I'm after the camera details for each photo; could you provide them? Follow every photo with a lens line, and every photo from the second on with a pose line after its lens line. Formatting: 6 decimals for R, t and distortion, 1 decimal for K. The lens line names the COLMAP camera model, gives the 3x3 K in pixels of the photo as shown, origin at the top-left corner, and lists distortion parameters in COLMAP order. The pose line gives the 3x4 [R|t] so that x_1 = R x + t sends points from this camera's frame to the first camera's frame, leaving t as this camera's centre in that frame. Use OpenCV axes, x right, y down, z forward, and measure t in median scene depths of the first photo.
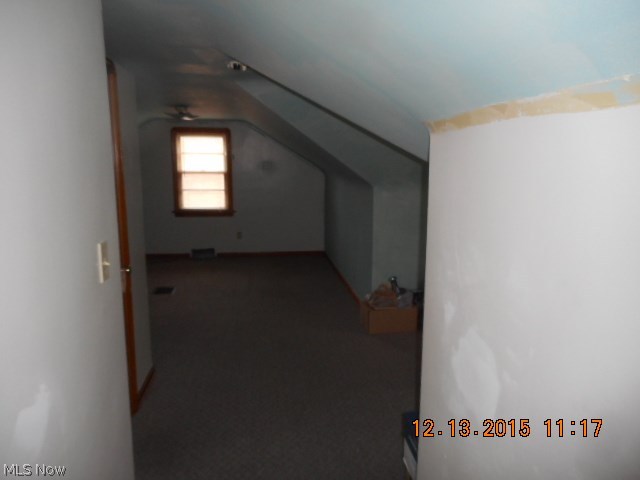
lens RADIAL K [[469.6, 0, 330.9], [0, 469.6, 239.7], [0, 0, 1]] dist [-0.003765, -0.000972]
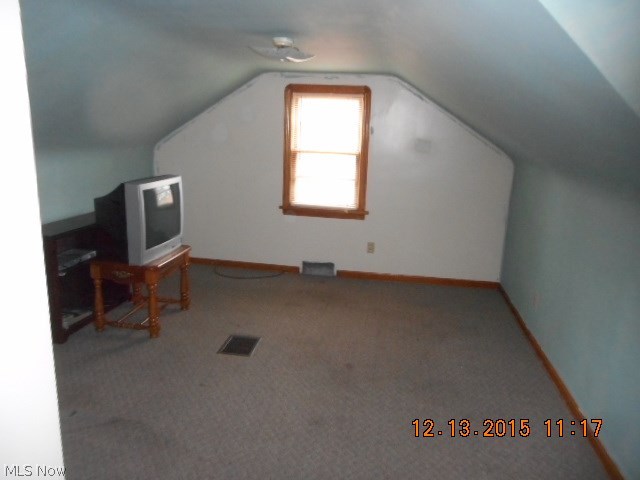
lens RADIAL K [[469.6, 0, 330.9], [0, 469.6, 239.7], [0, 0, 1]] dist [-0.003765, -0.000972]
pose [[0.957257, 0.095303, -0.273087, -0.067231], [-0.078609, 0.994341, 0.071461, -0.065719], [0.278352, -0.046939, 0.959332, 0.339485]]
